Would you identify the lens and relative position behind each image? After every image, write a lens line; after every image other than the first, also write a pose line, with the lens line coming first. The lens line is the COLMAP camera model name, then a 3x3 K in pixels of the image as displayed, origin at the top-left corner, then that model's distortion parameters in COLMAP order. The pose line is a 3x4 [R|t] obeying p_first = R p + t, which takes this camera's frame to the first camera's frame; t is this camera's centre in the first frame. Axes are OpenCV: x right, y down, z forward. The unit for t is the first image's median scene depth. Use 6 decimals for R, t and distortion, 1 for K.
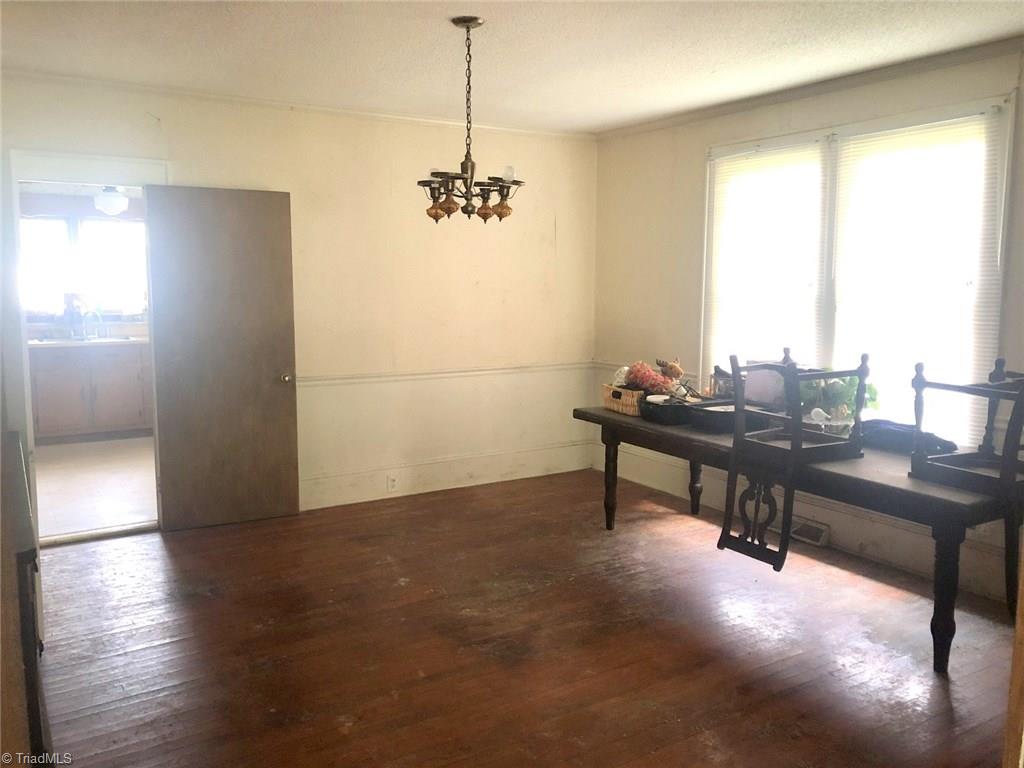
lens RADIAL K [[827.2, 0, 513.8], [0, 827.2, 382.1], [0, 0, 1]] dist [0.065081, -0.054231]
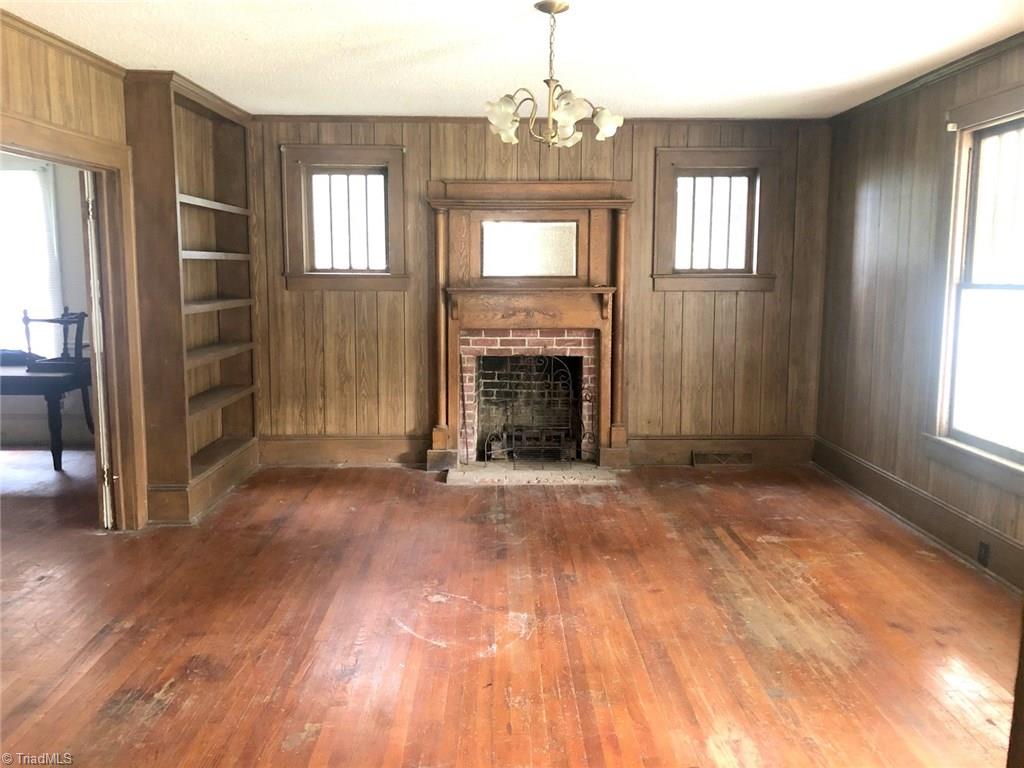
lens RADIAL K [[827.2, 0, 512.0], [0, 827.2, 379.4], [0, 0, 1]] dist [0.065081, -0.054231]
pose [[0.518506, -0.119370, 0.846701, -0.526556], [0.095930, 0.992077, 0.081120, 0.079533], [-0.849676, 0.039163, 0.525849, -0.851911]]
